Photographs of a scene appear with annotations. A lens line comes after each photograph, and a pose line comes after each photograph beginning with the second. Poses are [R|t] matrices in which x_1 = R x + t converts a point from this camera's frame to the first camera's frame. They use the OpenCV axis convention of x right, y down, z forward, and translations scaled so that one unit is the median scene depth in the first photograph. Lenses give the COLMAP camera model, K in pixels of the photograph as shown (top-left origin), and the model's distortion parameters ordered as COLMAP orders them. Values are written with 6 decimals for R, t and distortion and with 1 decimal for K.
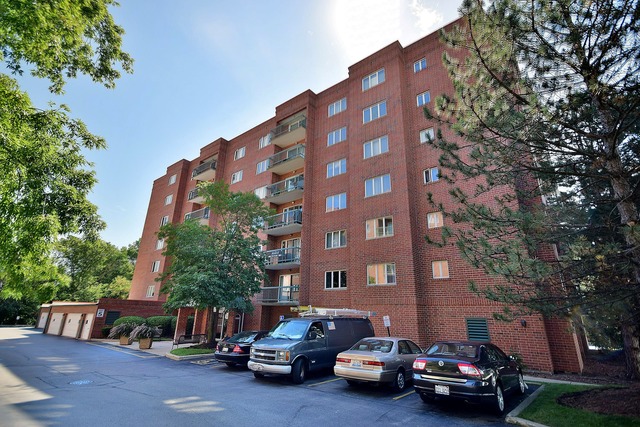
lens RADIAL K [[306.2, 0, 317.2], [0, 306.2, 209.3], [0, 0, 1]] dist [0.003399, 0.000107]
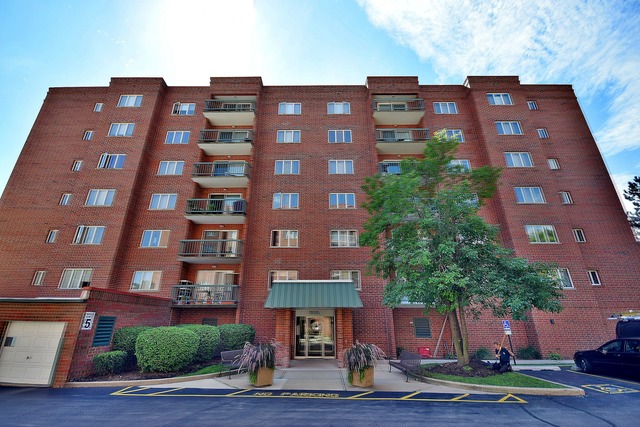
lens RADIAL K [[273.6, 0, 320.0], [0, 273.6, 213.5], [0, 0, 1]] dist [-0.000965, -0.000217]
pose [[0.792732, 0.219449, 0.568699, -0.319874], [-0.195160, 0.975213, -0.104273, 0.081405], [-0.577485, -0.028327, 0.815909, 0.232373]]
